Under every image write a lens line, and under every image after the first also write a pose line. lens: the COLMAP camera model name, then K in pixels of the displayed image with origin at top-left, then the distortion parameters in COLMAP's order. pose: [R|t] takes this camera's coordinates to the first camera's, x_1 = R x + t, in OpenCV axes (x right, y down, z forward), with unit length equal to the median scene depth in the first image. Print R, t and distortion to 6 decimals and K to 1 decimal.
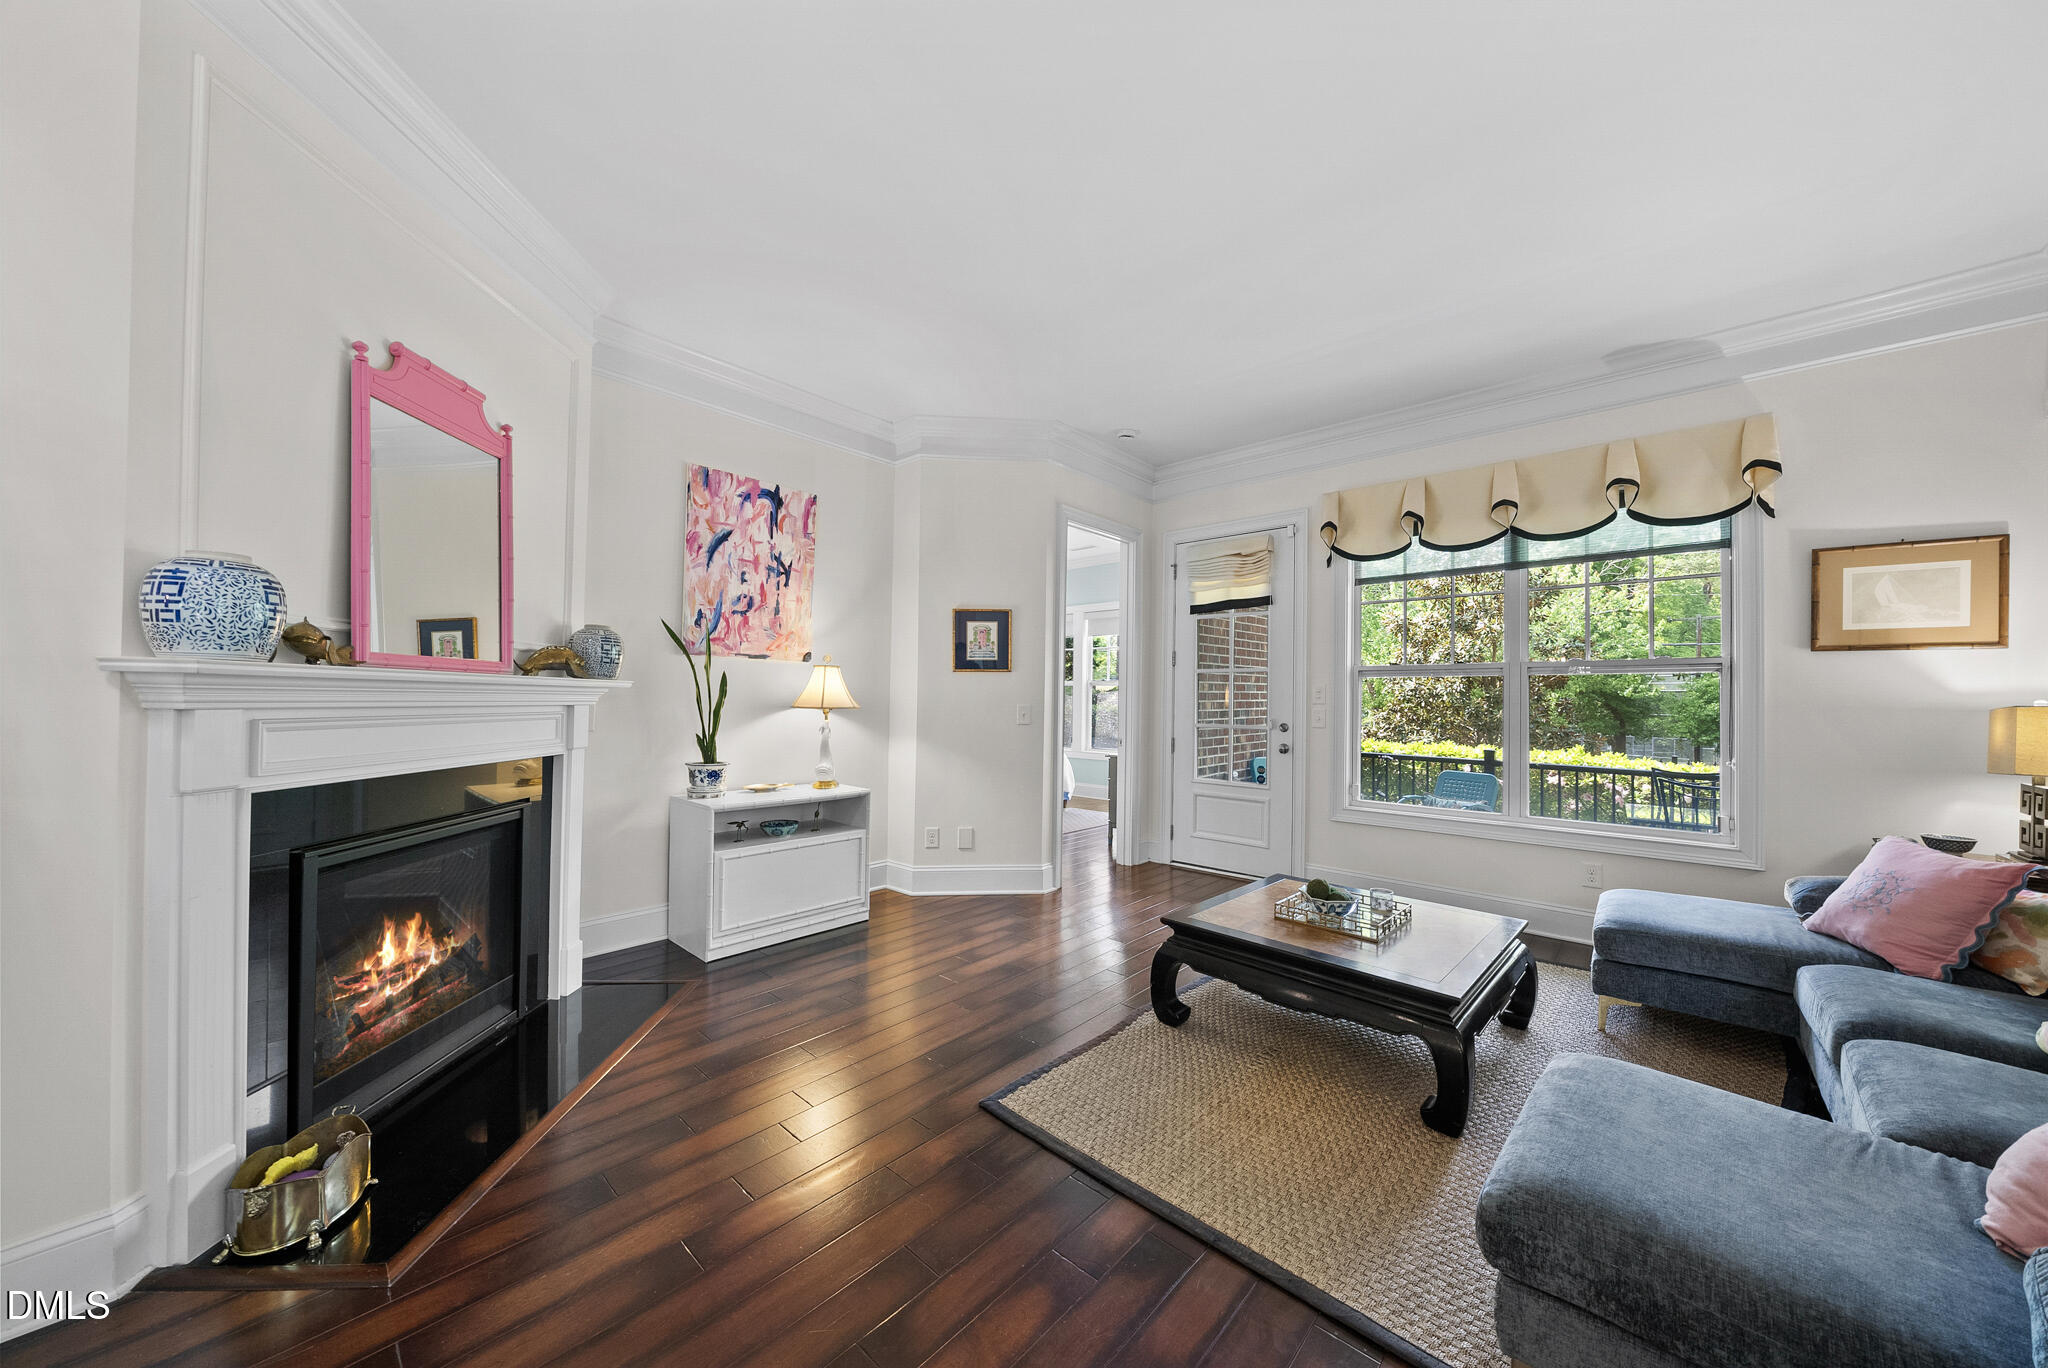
lens RADIAL K [[701.6, 0, 1019.3], [0, 701.6, 690.7], [0, 0, 1]] dist [-0.005024, 0.000157]
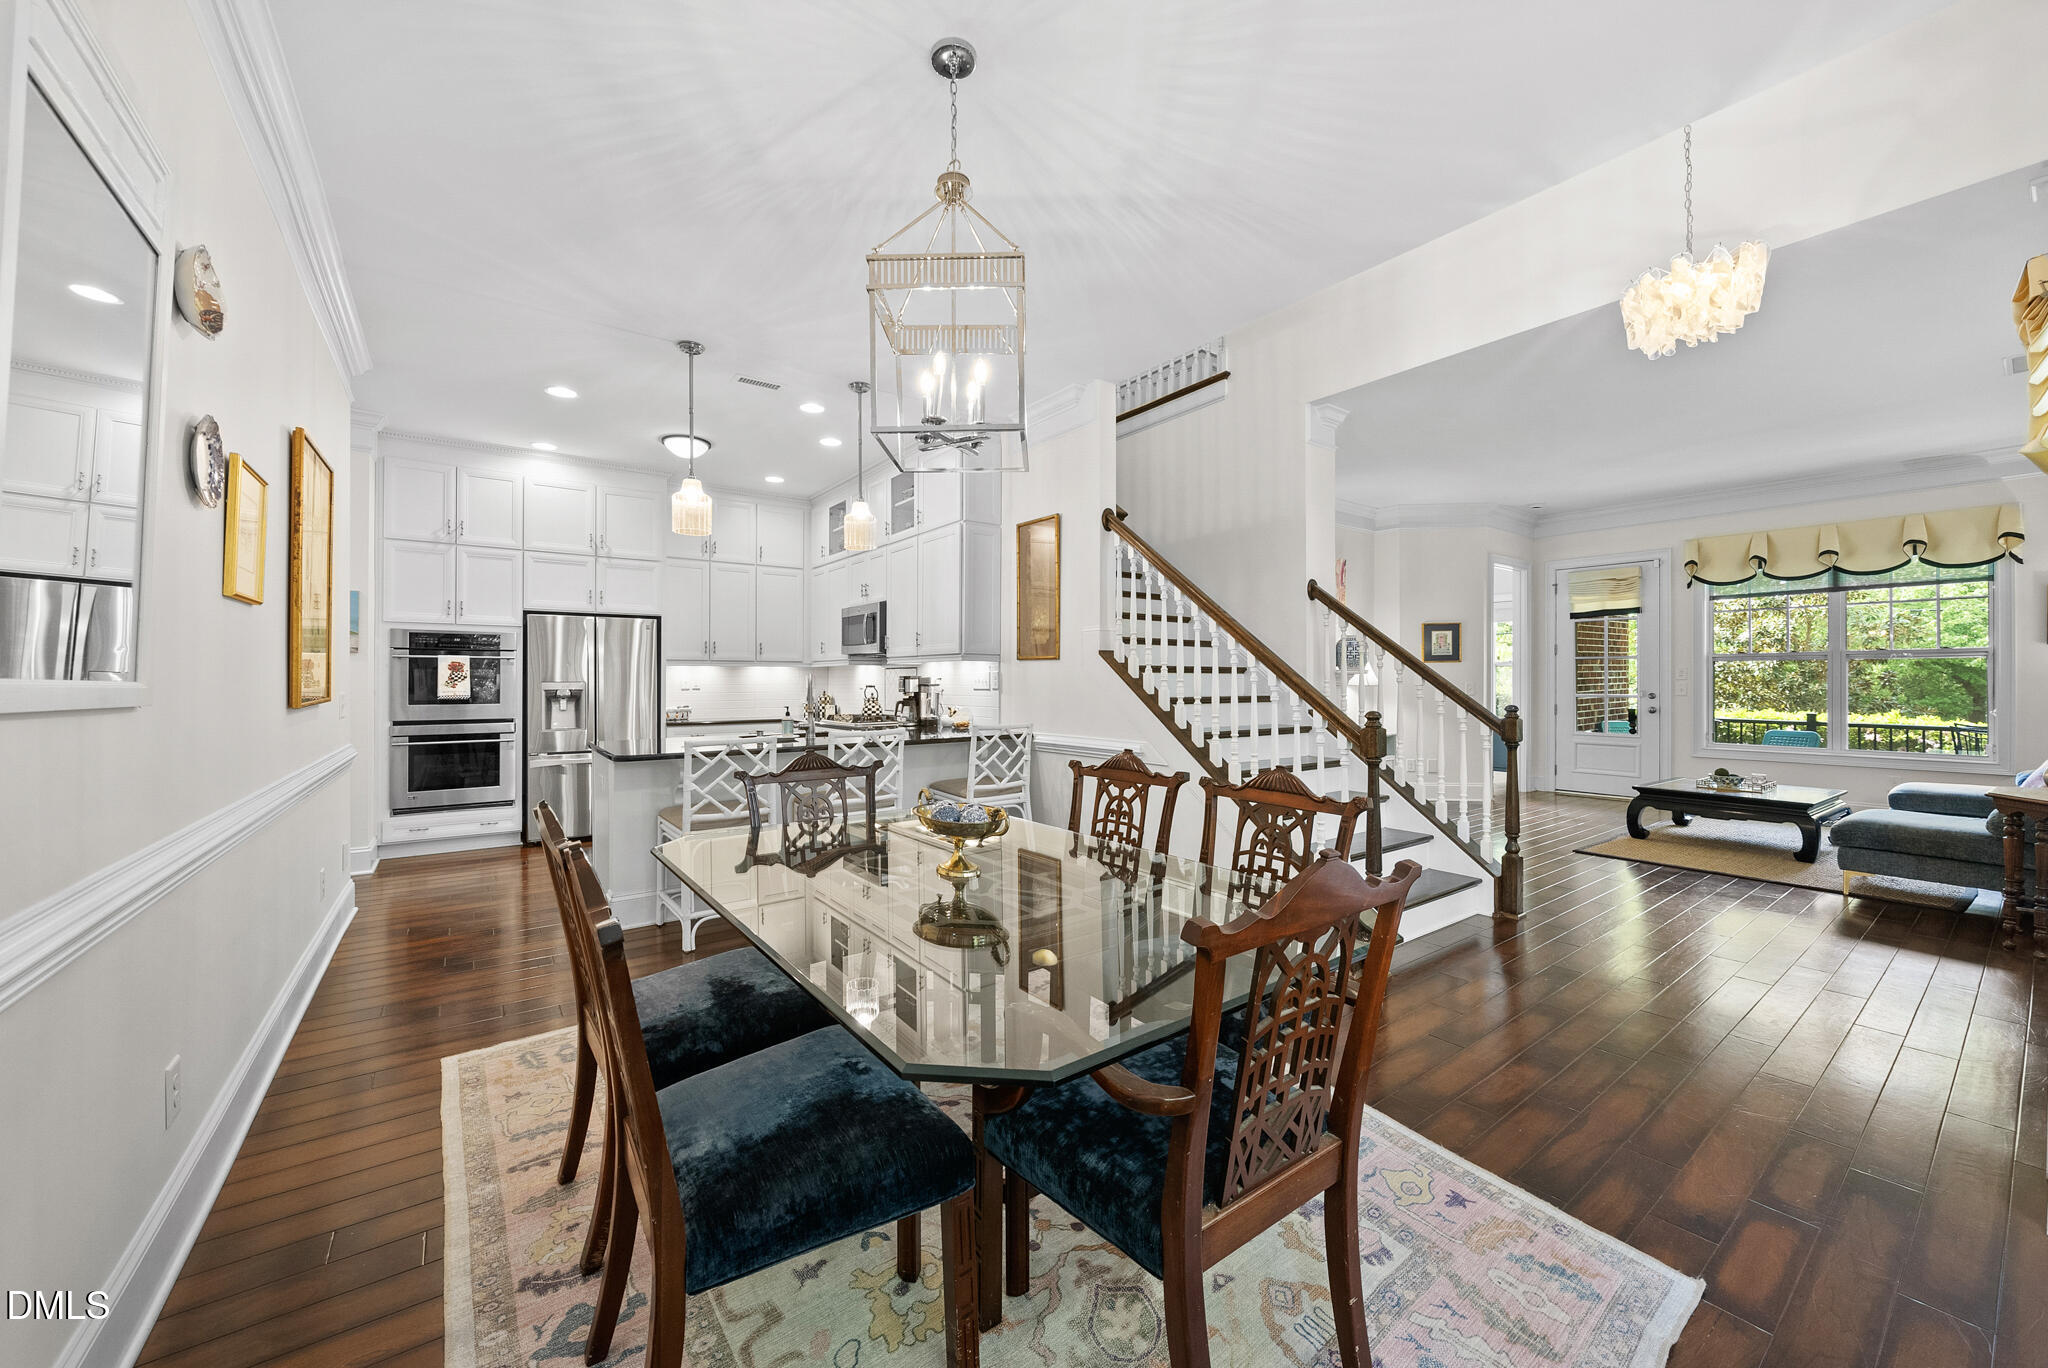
lens RADIAL K [[759.2, 0, 1023.0], [0, 759.2, 675.6], [0, 0, 1]] dist [-0.006614, -0.000042]
pose [[0.979788, -0.012282, -0.199663, -0.603324], [0.013811, 0.999885, 0.006264, -0.018779], [0.199563, -0.008894, 0.979845, -0.827716]]
